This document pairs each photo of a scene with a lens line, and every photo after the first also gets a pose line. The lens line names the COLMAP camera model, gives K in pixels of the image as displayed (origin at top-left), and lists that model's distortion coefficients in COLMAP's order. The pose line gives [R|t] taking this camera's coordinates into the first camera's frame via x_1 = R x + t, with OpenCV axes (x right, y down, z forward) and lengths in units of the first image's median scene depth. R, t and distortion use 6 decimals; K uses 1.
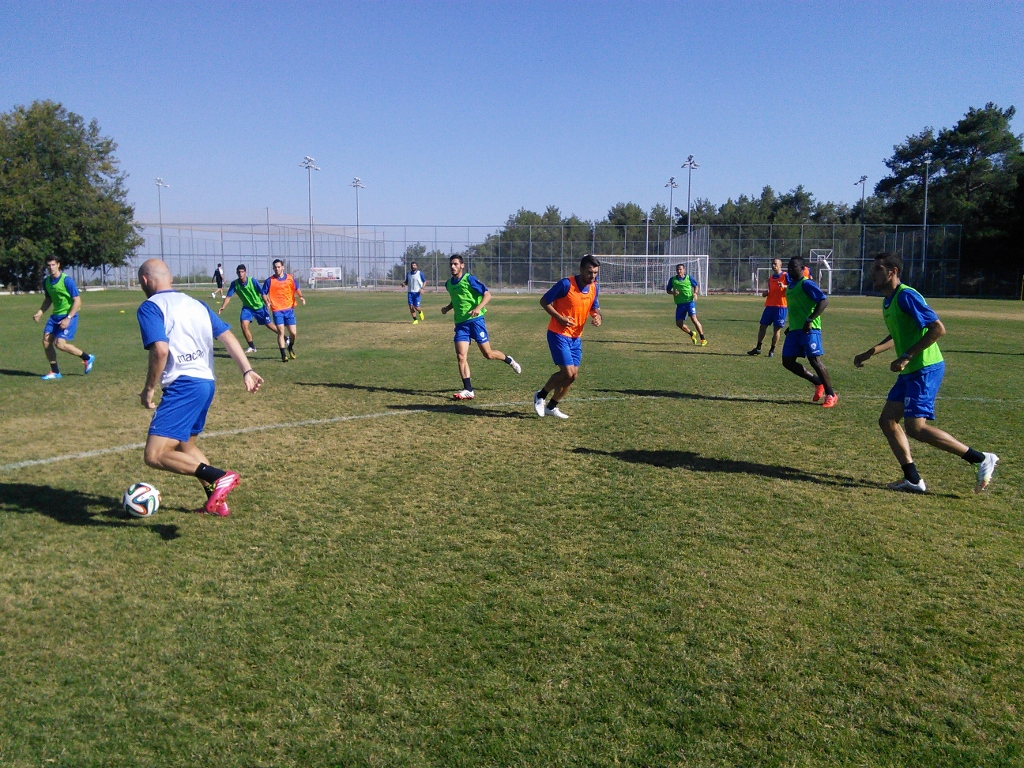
lens RADIAL K [[852.4, 0, 490.6], [0, 852.4, 373.8], [0, 0, 1]] dist [0.067601, -0.154441]
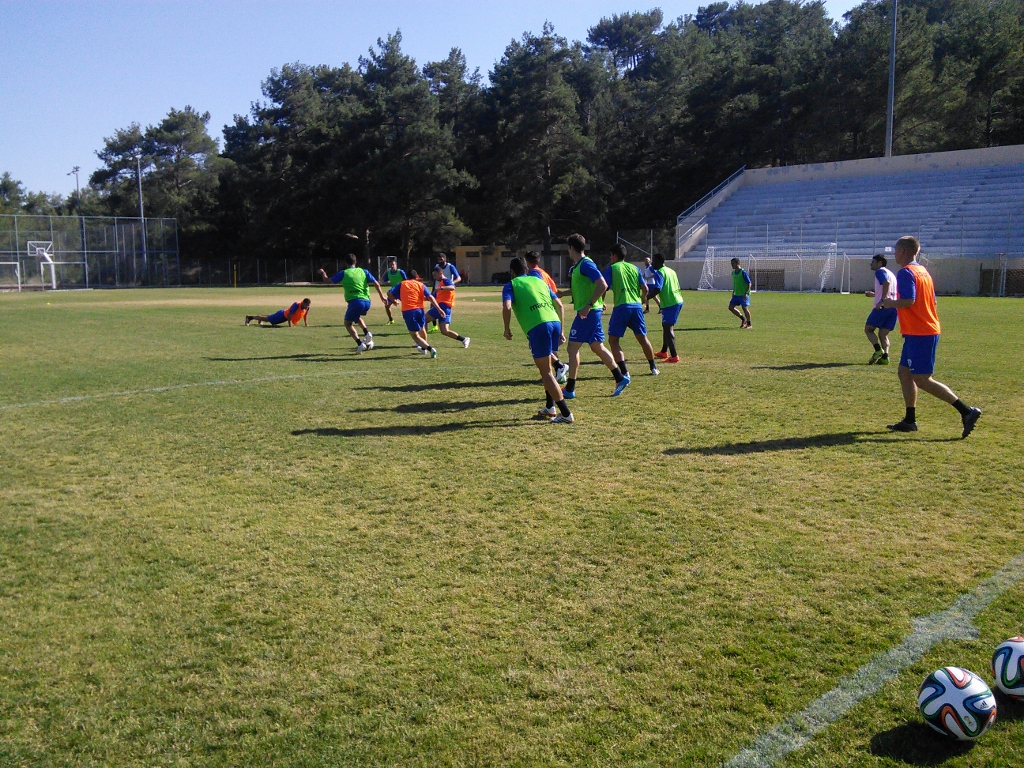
lens RADIAL K [[850.3, 0, 495.9], [0, 850.3, 369.5], [0, 0, 1]] dist [0.070063, -0.162146]
pose [[0.659299, -0.107671, 0.744131, 0.000954], [0.104409, 0.993215, 0.051205, -0.009806], [-0.744596, 0.043935, 0.666068, 0.053463]]
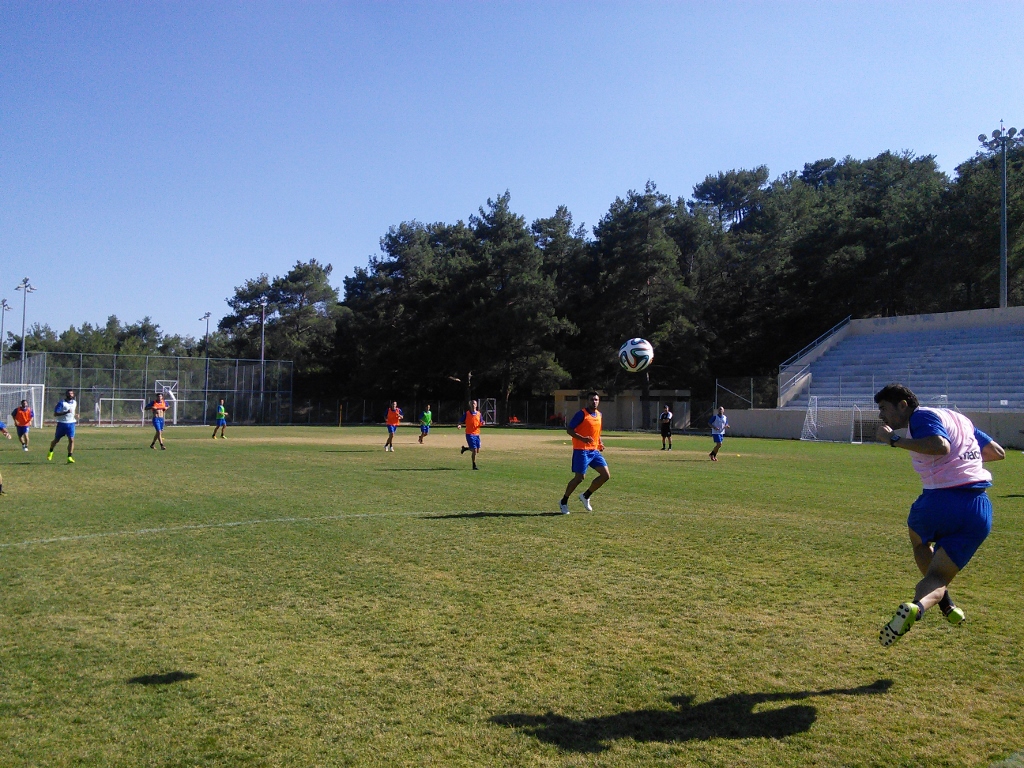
lens RADIAL K [[847.4, 0, 496.8], [0, 847.4, 344.0], [0, 0, 1]] dist [0.063352, -0.129081]
pose [[0.745568, 0.047740, 0.664718, 0.038329], [0.076037, 0.984824, -0.156015, -0.003466], [-0.662078, 0.166863, 0.730623, -0.045110]]
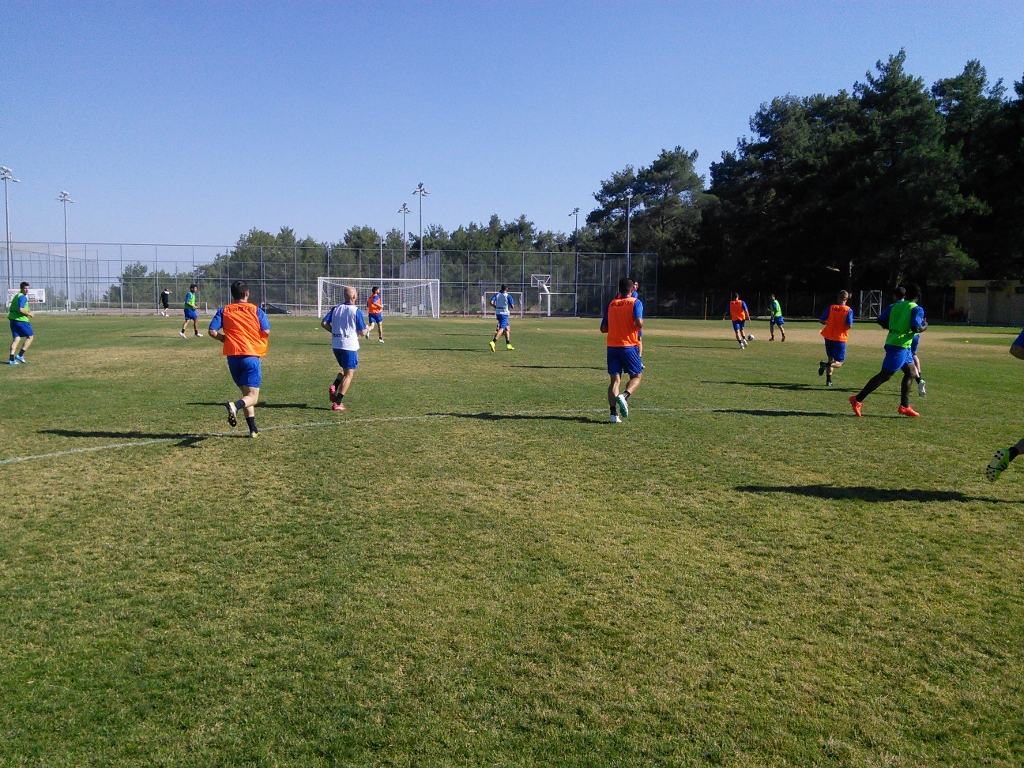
lens RADIAL K [[850.3, 0, 495.9], [0, 850.3, 369.5], [0, 0, 1]] dist [0.070063, -0.162146]
pose [[0.953125, -0.025420, 0.301507, 0.057994], [0.034669, 0.999077, -0.025364, -0.002766], [-0.300584, 0.034628, 0.953126, -0.014050]]
